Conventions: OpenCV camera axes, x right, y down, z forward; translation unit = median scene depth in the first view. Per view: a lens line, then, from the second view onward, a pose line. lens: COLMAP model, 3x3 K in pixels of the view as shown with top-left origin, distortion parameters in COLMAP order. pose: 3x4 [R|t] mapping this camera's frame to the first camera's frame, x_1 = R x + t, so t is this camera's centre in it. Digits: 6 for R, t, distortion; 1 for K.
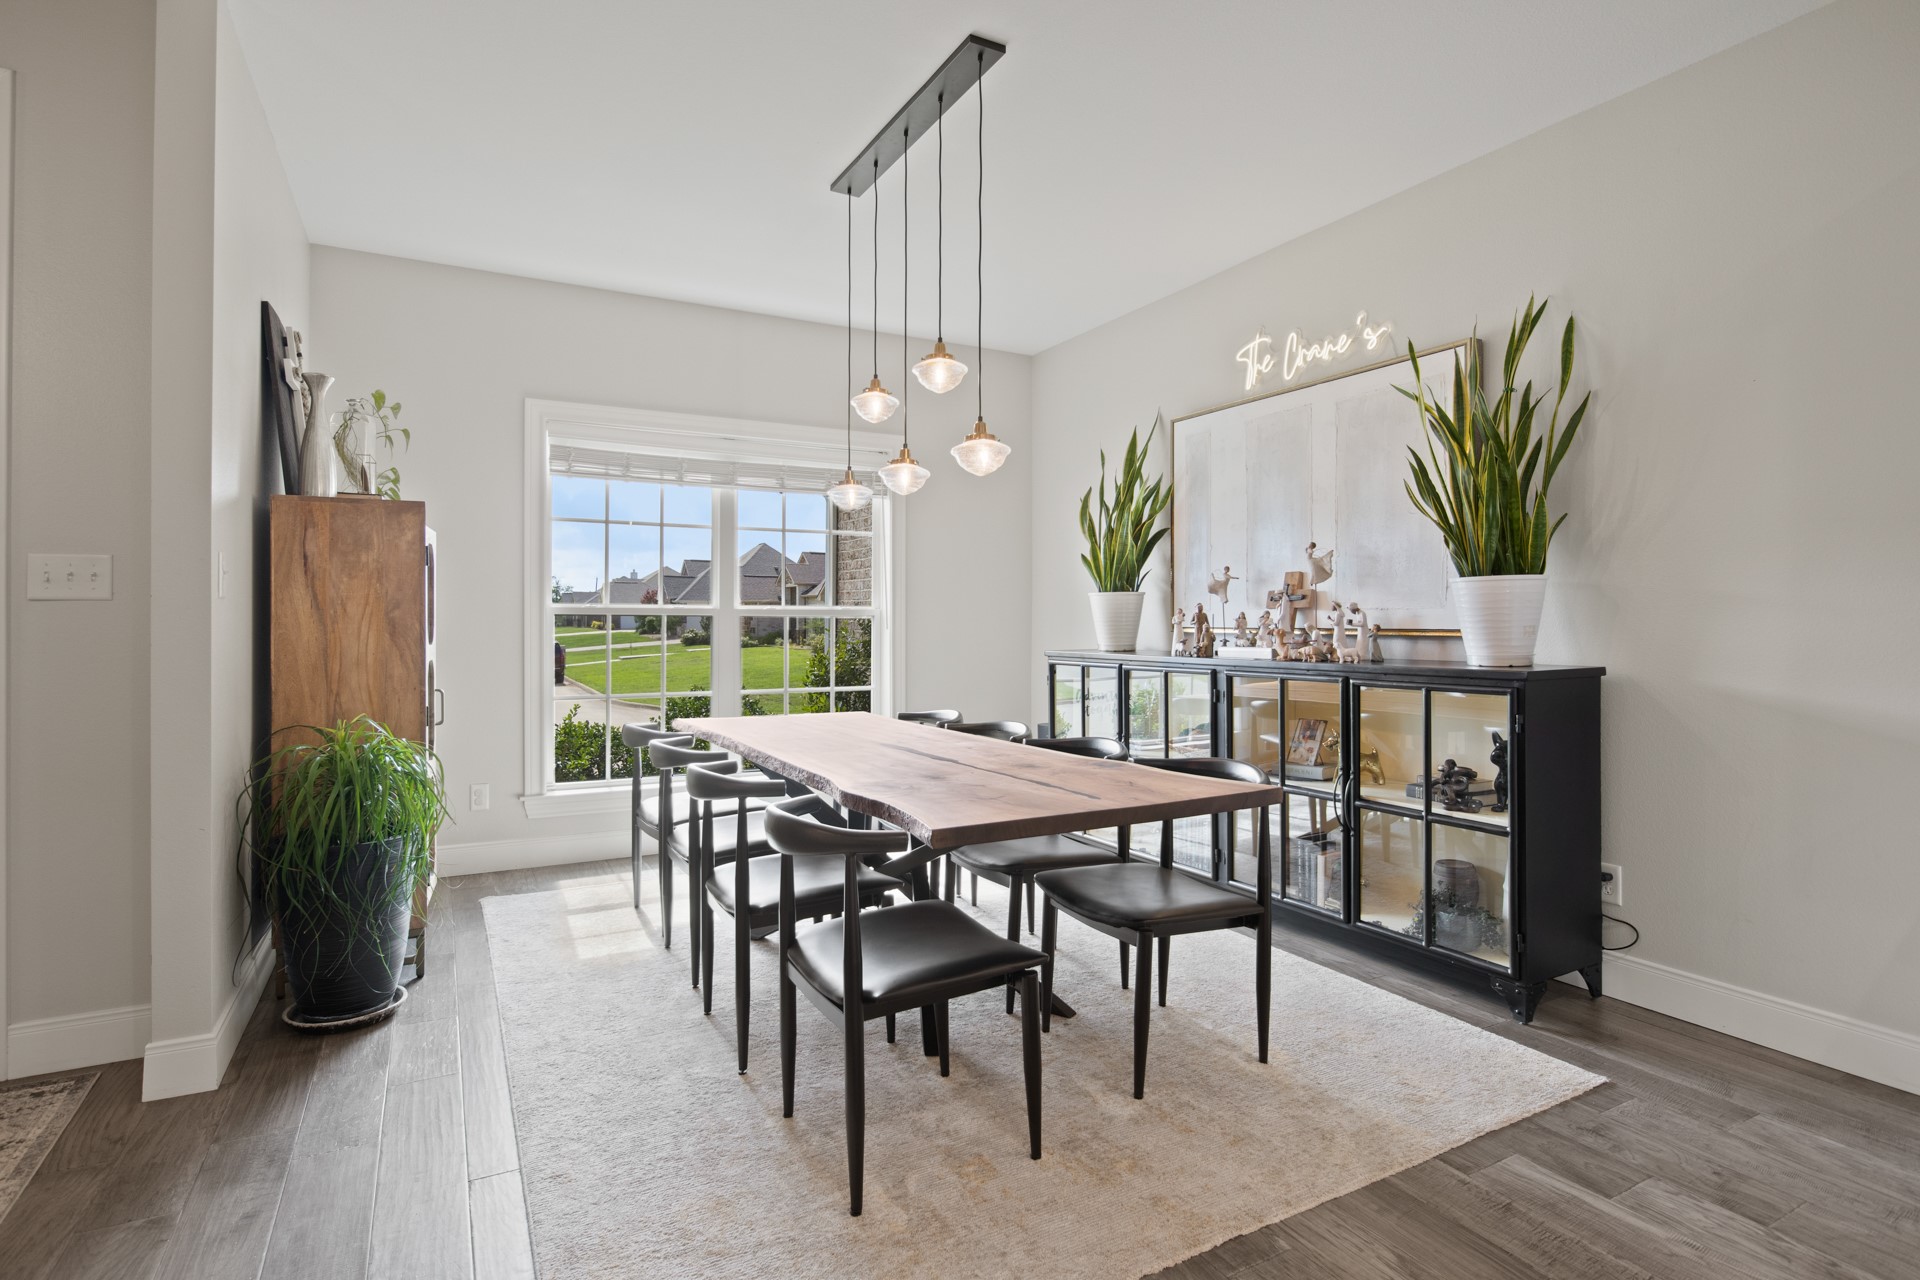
lens RADIAL K [[973.6, 0, 957.6], [0, 973.6, 619.6], [0, 0, 1]] dist [-0.019866, 0.011337]
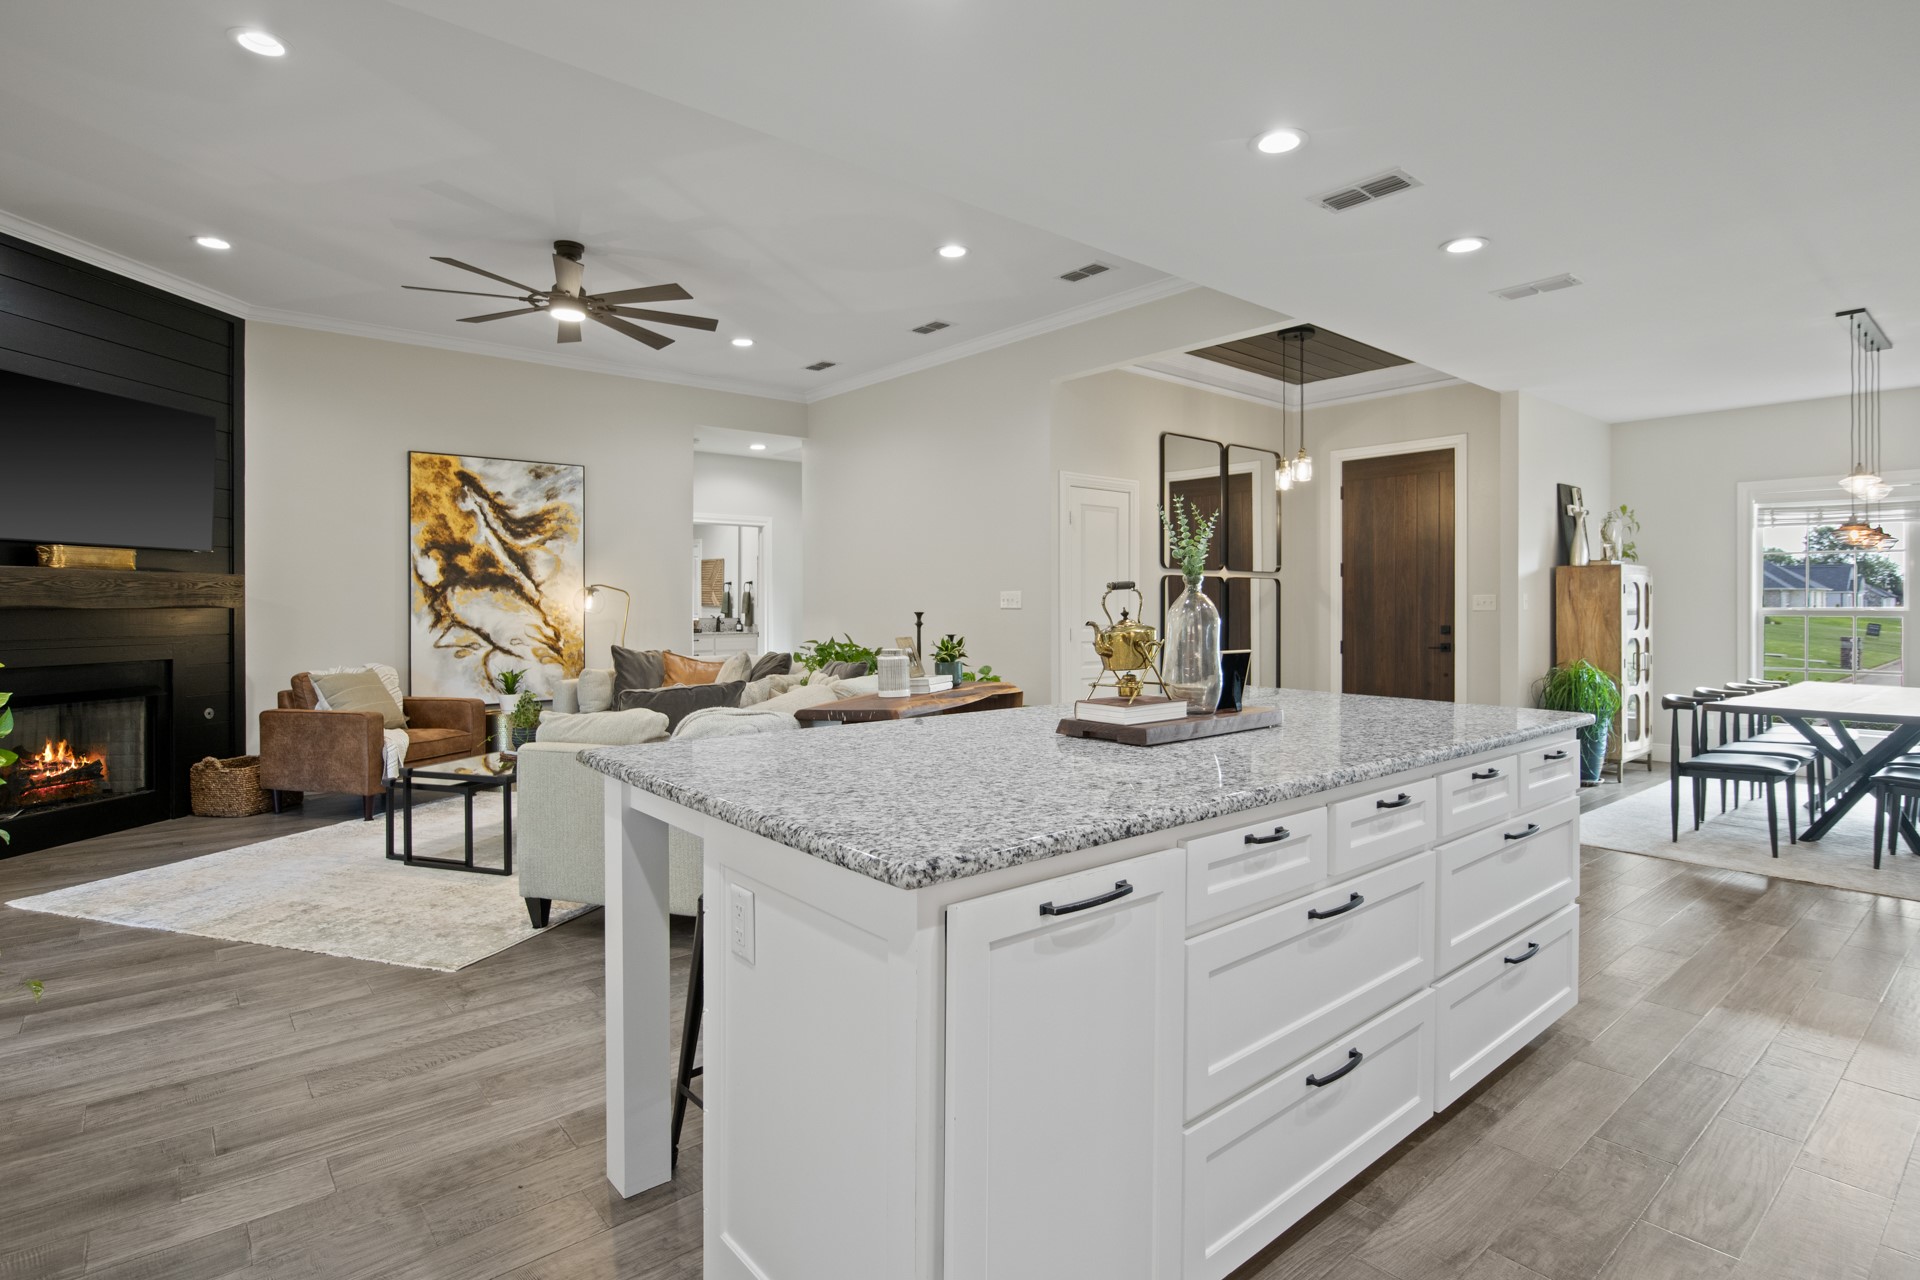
lens RADIAL K [[963.6, 0, 964.0], [0, 963.6, 606.8], [0, 0, 1]] dist [-0.005595, -0.000605]
pose [[0.203369, 0.000448, -0.979102, 1.031895], [-0.002021, 0.999998, 0.000037, -0.019225], [0.979100, 0.001971, 0.203369, -0.723913]]
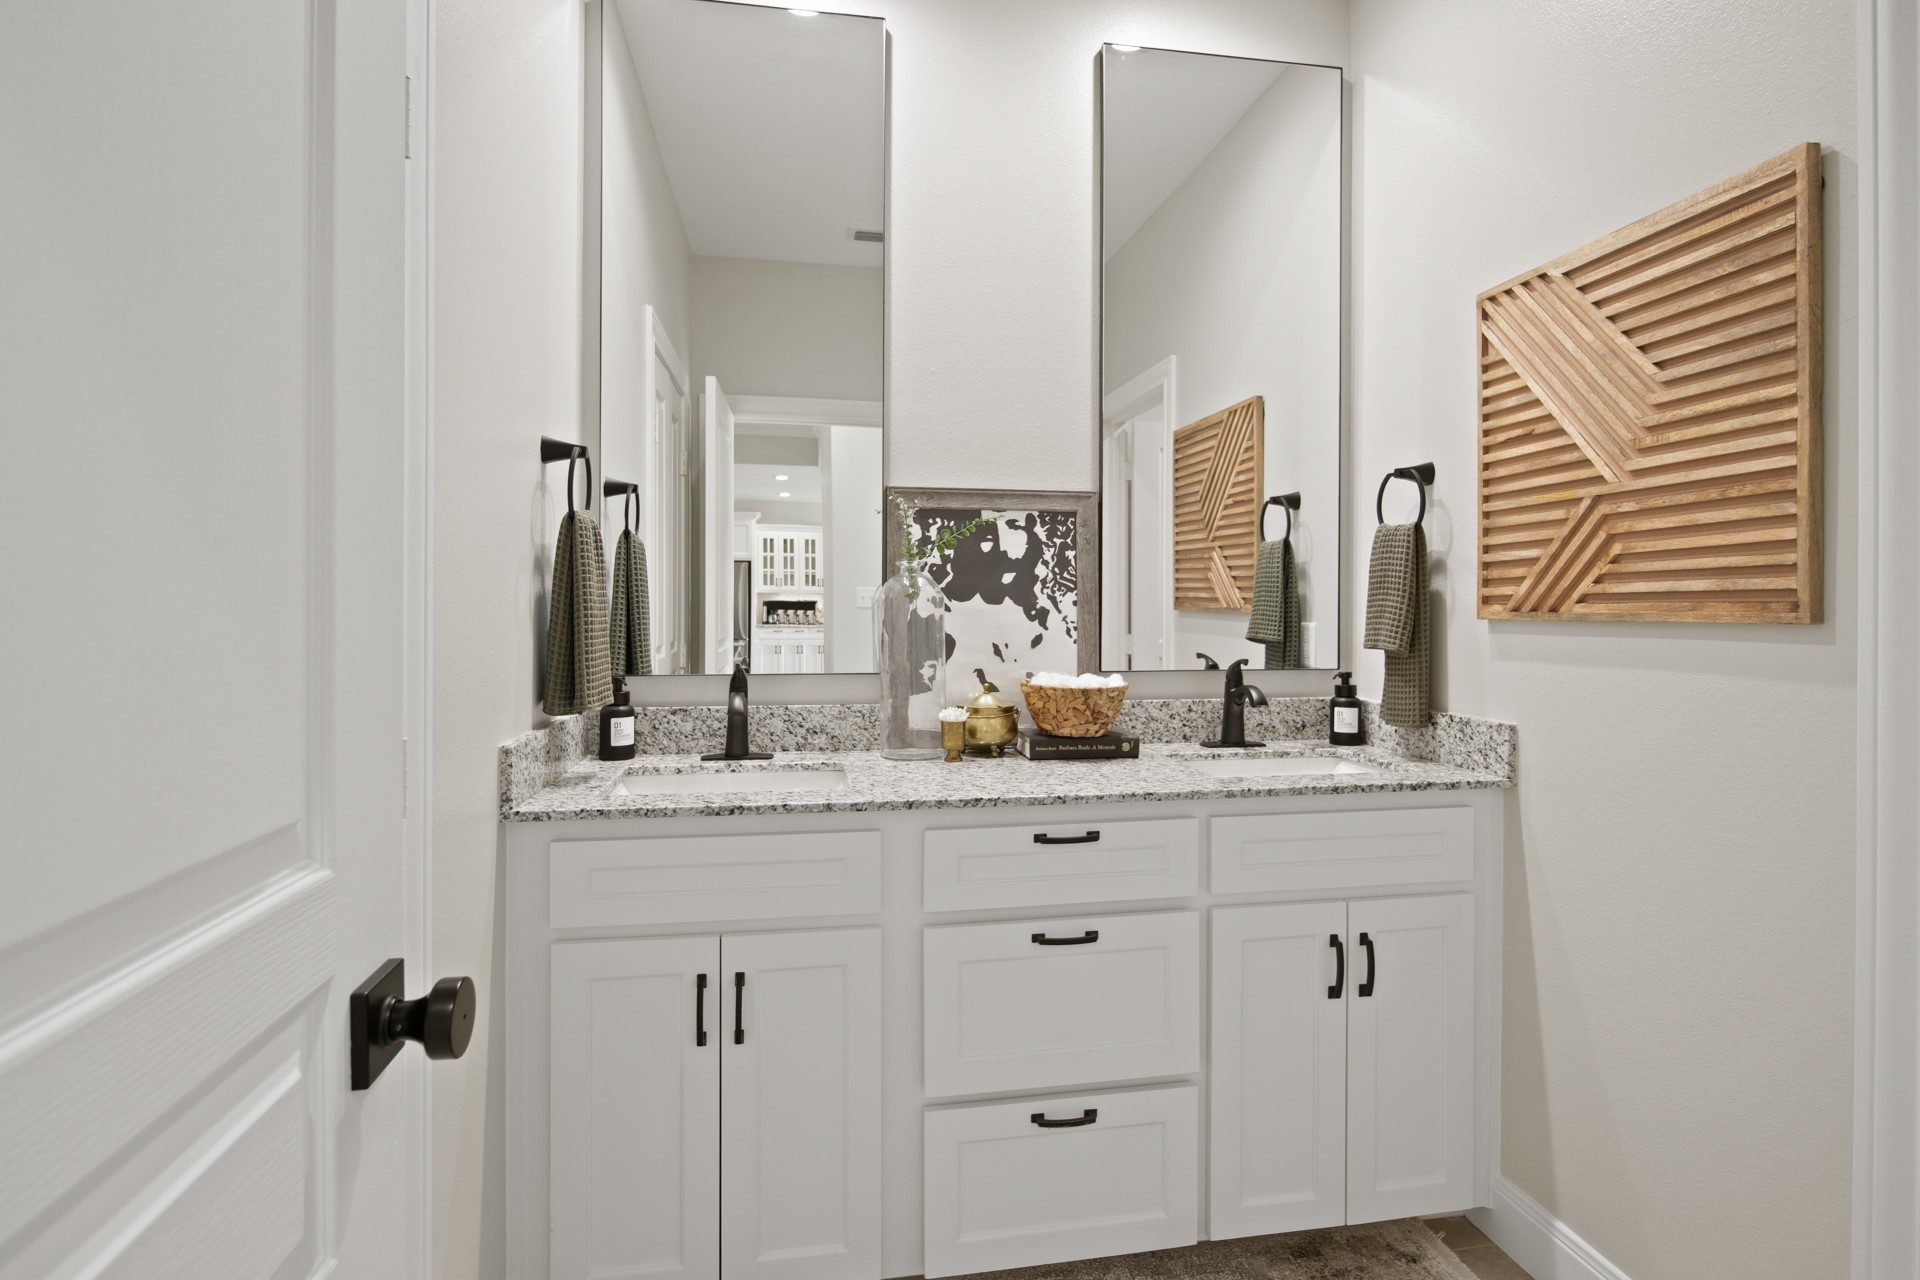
lens RADIAL K [[960.7, 0, 963.1], [0, 960.7, 619.7], [0, 0, 1]] dist [-0.006570, -0.001040]
pose [[-0.329045, 0.008625, -0.944275, -1.583824], [-0.004186, 0.999935, 0.010592, -0.018253], [0.944305, 0.007438, -0.328988, -0.831960]]
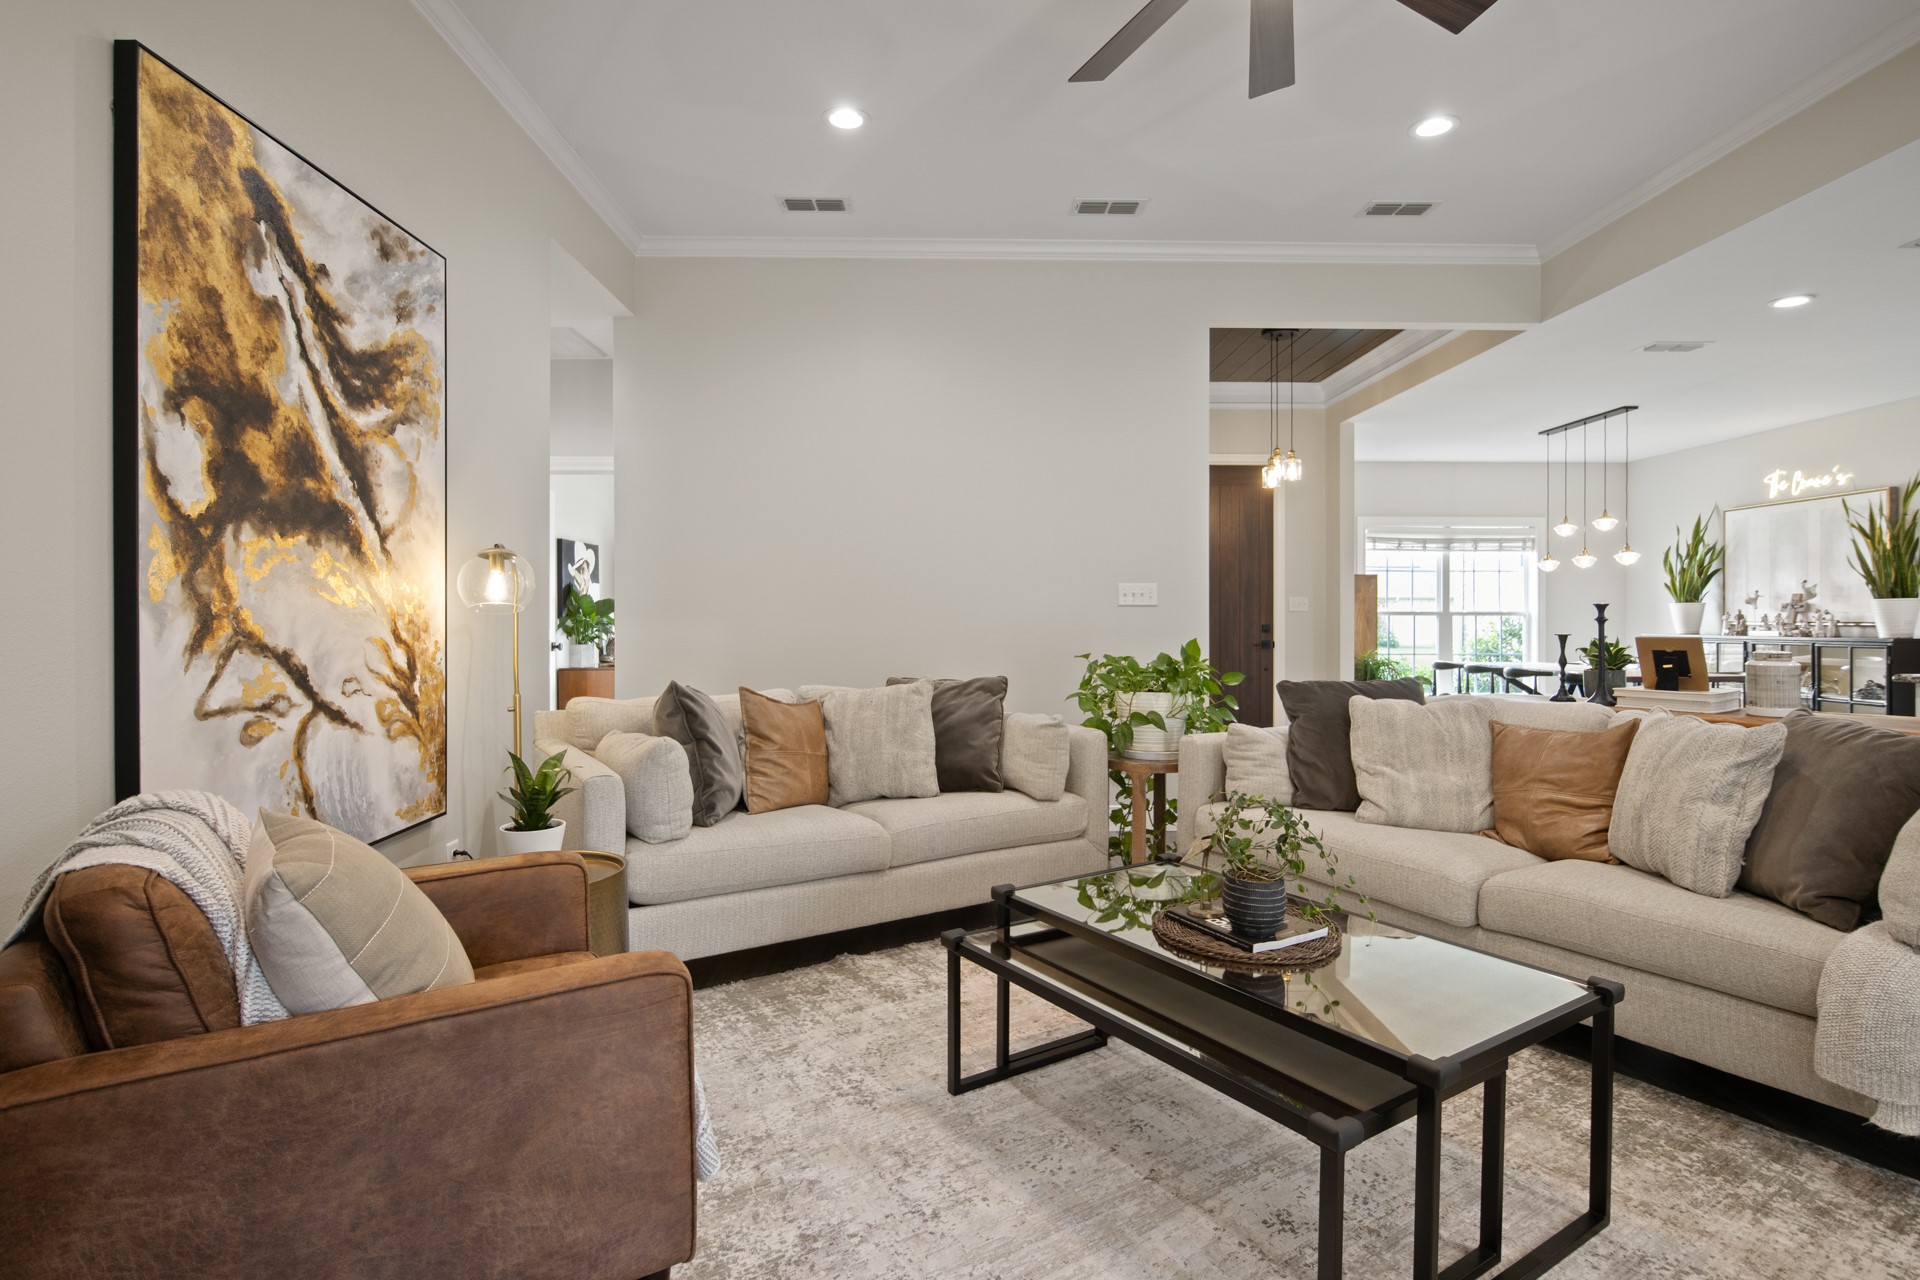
lens RADIAL K [[960.7, 0, 963.1], [0, 960.7, 619.7], [0, 0, 1]] dist [-0.006570, -0.001040]
pose [[0.884677, 0.001835, -0.466202, -0.262726], [-0.000746, 0.999997, 0.002521, 0.000673], [0.466205, -0.001883, 0.884675, -1.591913]]
